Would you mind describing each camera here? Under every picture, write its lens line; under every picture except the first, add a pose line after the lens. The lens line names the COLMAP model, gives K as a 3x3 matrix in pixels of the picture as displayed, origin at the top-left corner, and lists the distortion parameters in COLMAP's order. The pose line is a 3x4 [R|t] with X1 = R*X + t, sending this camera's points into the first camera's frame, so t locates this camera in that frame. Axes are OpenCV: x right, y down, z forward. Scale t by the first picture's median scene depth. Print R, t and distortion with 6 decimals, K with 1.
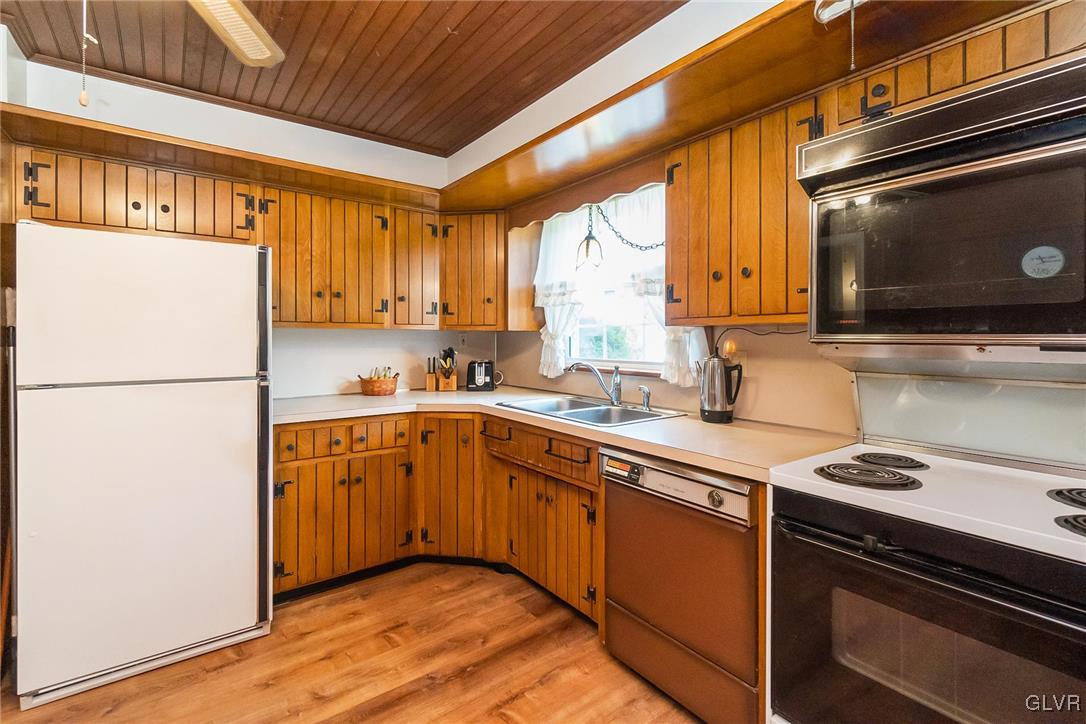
lens RADIAL K [[494.6, 0, 546.4], [0, 494.6, 340.8], [0, 0, 1]] dist [0.000466, -0.000489]
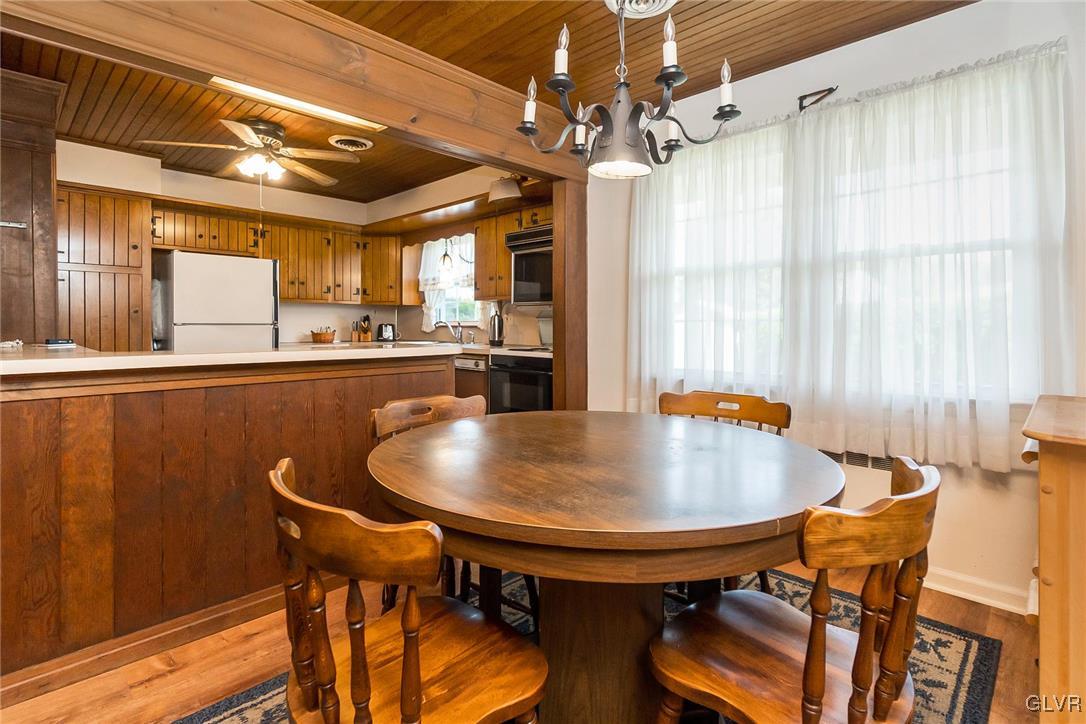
lens RADIAL K [[519.4, 0, 536.5], [0, 519.4, 331.3], [0, 0, 1]] dist [-0.001995, 0.000055]
pose [[0.991015, 0.001406, 0.133742, 0.173871], [-0.002443, 0.999968, 0.007591, 0.069162], [-0.133727, -0.007849, 0.990987, -1.039269]]
